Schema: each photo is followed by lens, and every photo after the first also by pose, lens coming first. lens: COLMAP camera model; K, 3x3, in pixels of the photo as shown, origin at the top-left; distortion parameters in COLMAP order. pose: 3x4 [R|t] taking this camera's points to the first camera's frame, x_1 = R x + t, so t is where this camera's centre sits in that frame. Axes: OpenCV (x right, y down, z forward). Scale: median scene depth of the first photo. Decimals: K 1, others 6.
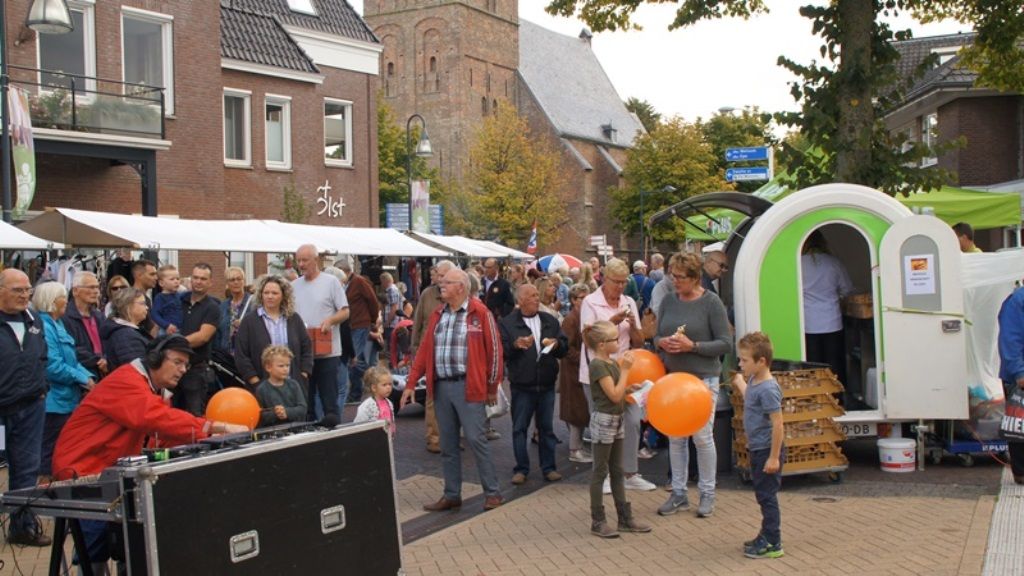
lens RADIAL K [[1218.3, 0, 512.0], [0, 1218.3, 288.0], [0, 0, 1]] dist [0.006378, 0.015026]
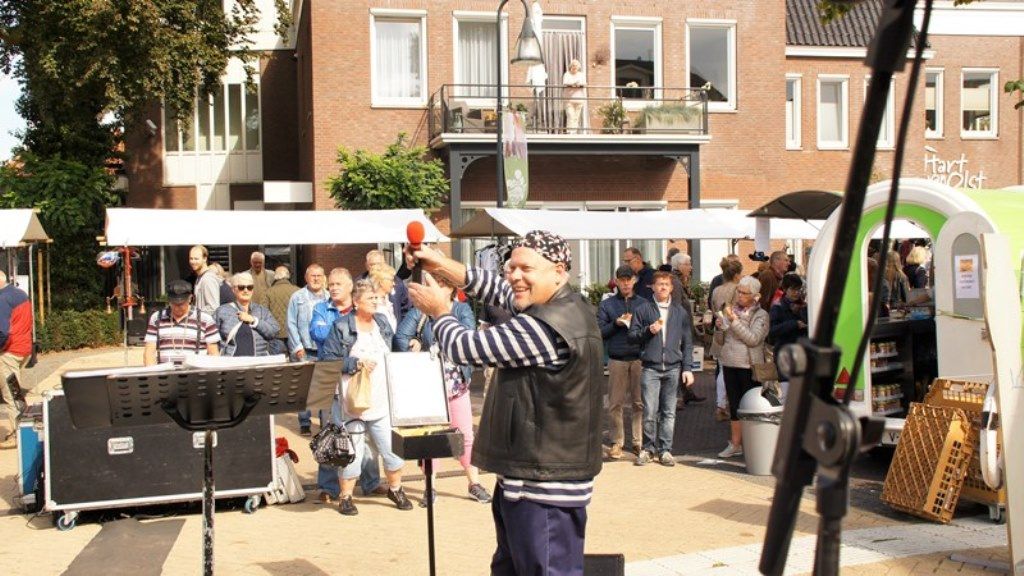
lens RADIAL K [[1218.3, 0, 512.0], [0, 1218.3, 288.0], [0, 0, 1]] dist [0.006378, 0.015026]
pose [[0.736675, 0.025450, -0.675768, 0.364901], [-0.004441, 0.999452, 0.032798, -0.016172], [0.676232, -0.021160, 0.736385, 0.043865]]
